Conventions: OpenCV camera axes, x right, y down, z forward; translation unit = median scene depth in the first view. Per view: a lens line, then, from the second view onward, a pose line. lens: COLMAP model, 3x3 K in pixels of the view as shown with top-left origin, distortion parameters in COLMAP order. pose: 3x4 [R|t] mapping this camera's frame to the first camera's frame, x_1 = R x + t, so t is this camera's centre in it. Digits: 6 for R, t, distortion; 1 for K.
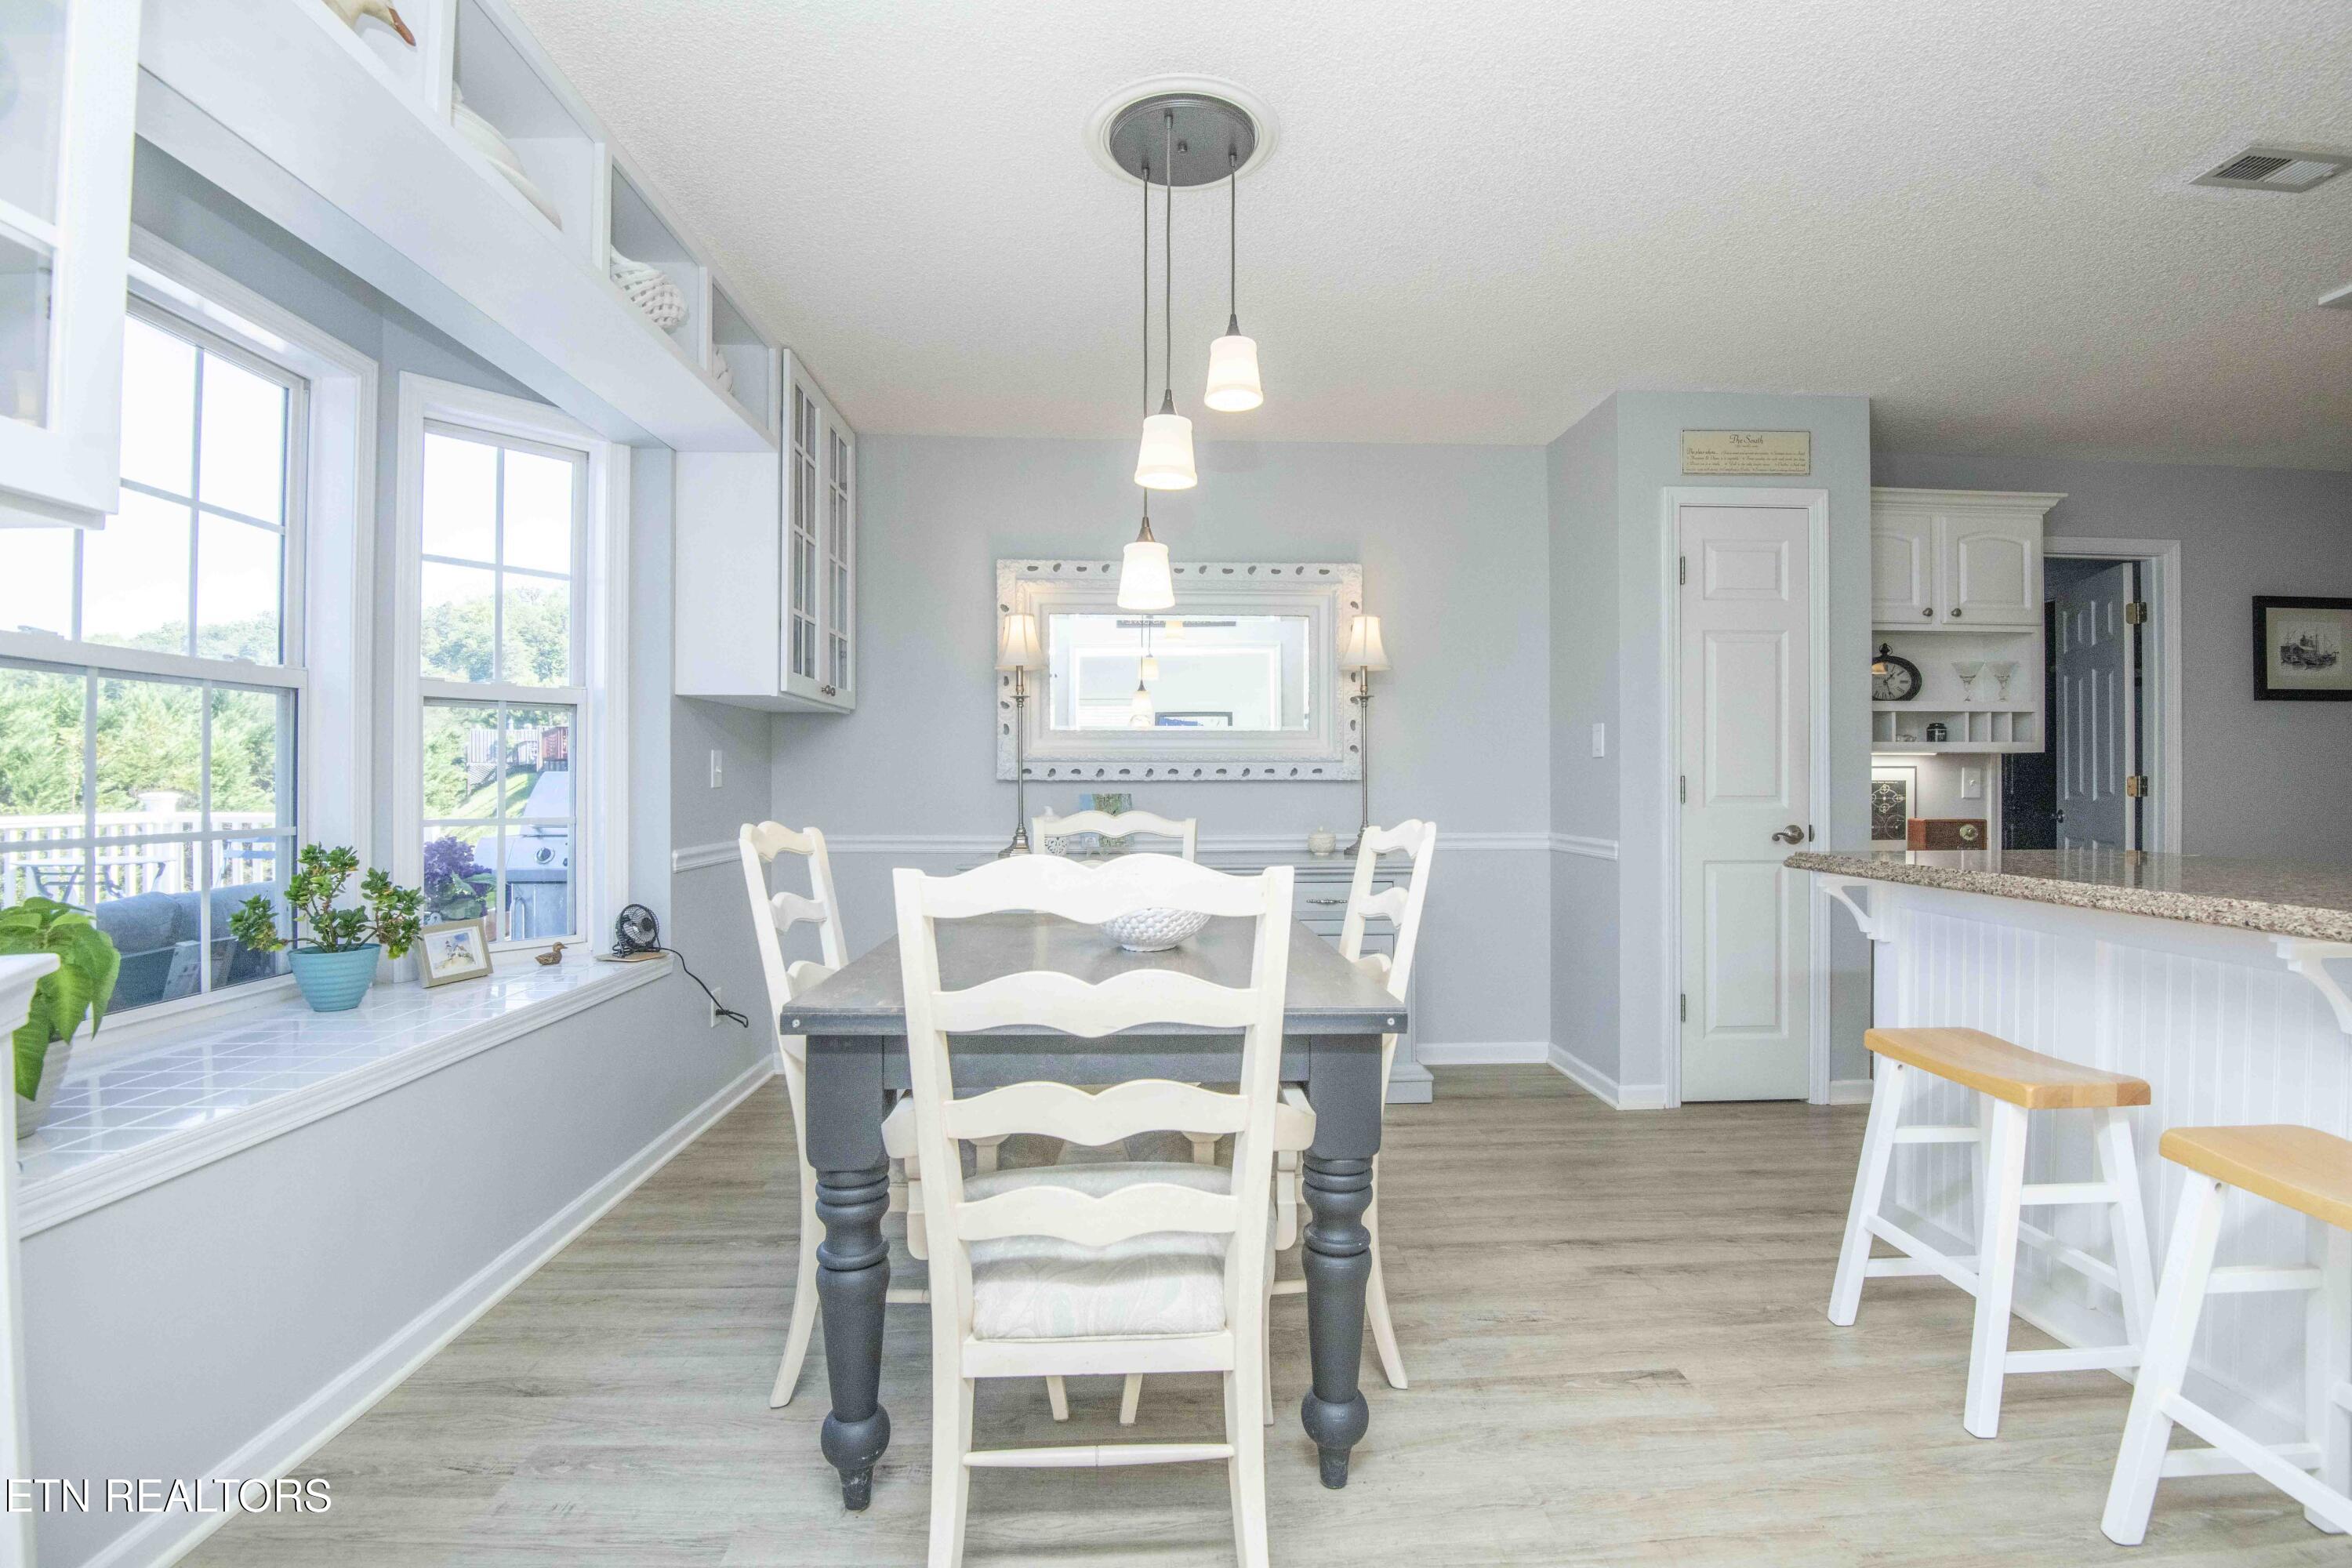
lens RADIAL K [[1104.4, 0, 1177.0], [0, 1104.4, 775.2], [0, 0, 1]] dist [-0.046178, -0.000516]
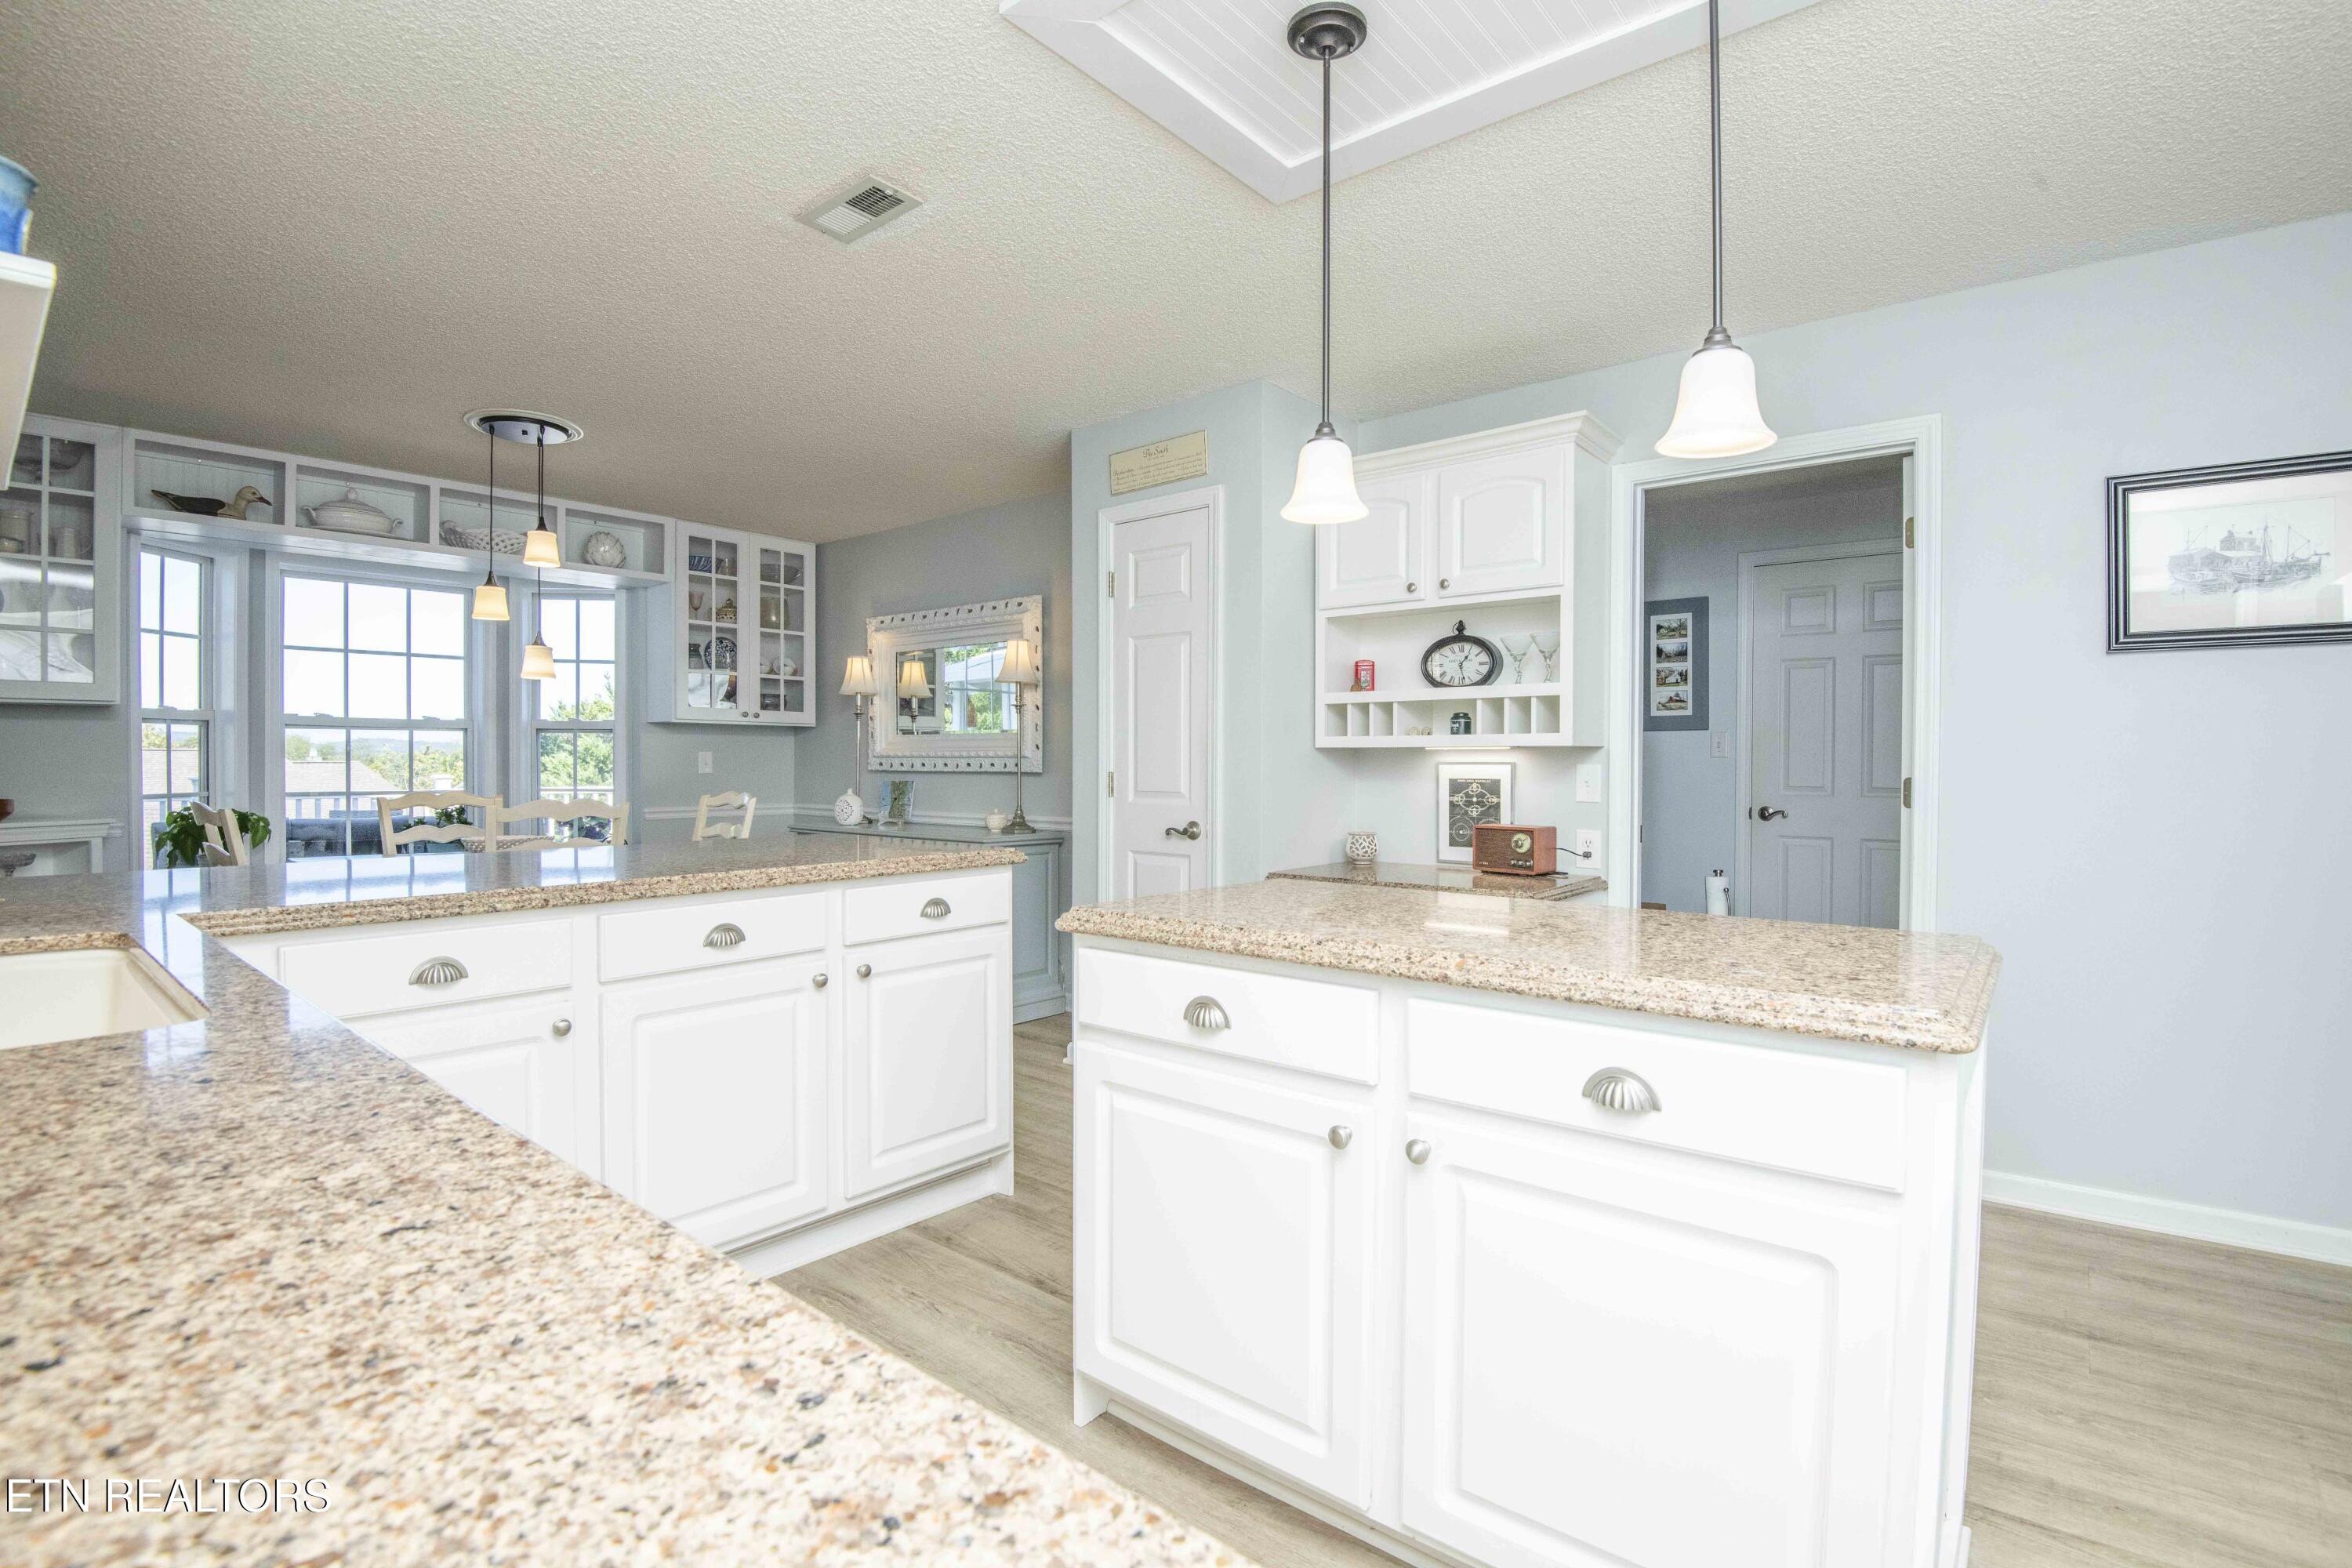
lens RADIAL K [[1088.9, 0, 1188.5], [0, 1088.9, 782.7], [0, 0, 1]] dist [-0.012476, -0.017856]
pose [[0.740082, 0.014377, -0.672363, 1.132103], [-0.004544, 0.999856, 0.016378, -0.005753], [0.672501, -0.009066, 0.740040, 0.217624]]
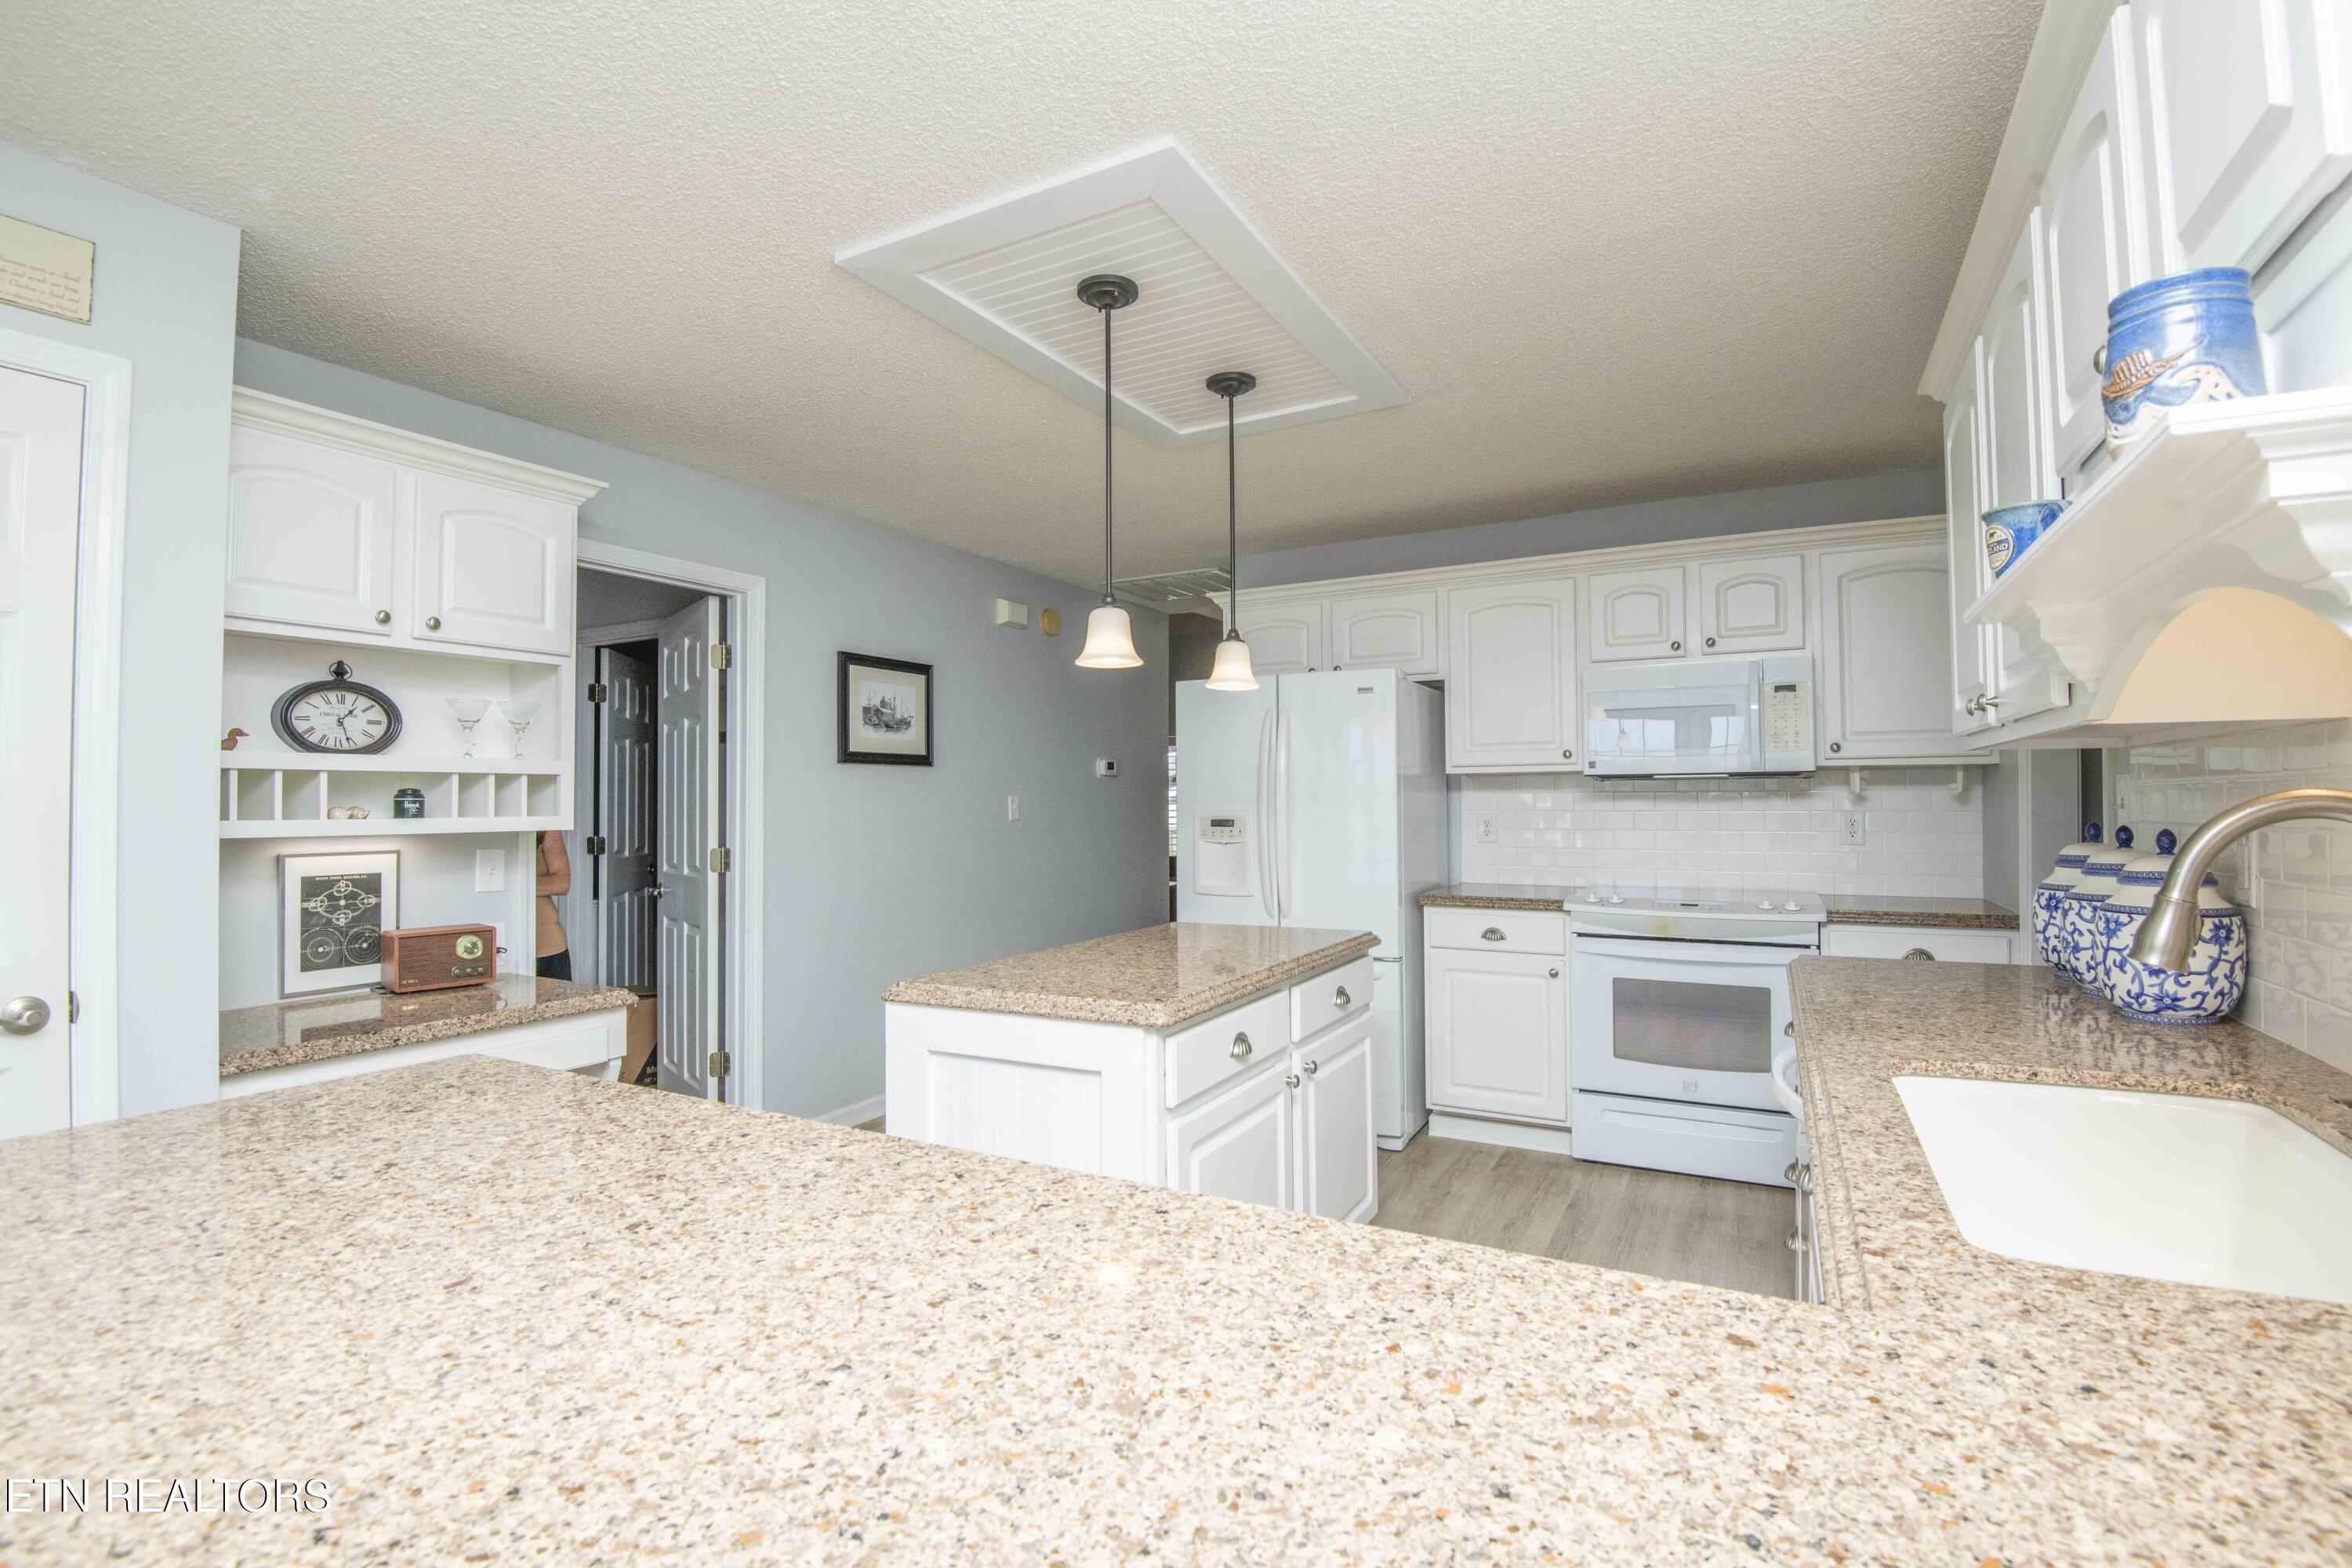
lens RADIAL K [[1088.9, 0, 1188.5], [0, 1088.9, 782.7], [0, 0, 1]] dist [-0.012476, -0.017856]
pose [[0.512244, 0.012303, 0.858752, 0.385978], [0.002049, 0.999877, -0.015547, -0.041144], [-0.858837, 0.009724, 0.512156, 0.257546]]
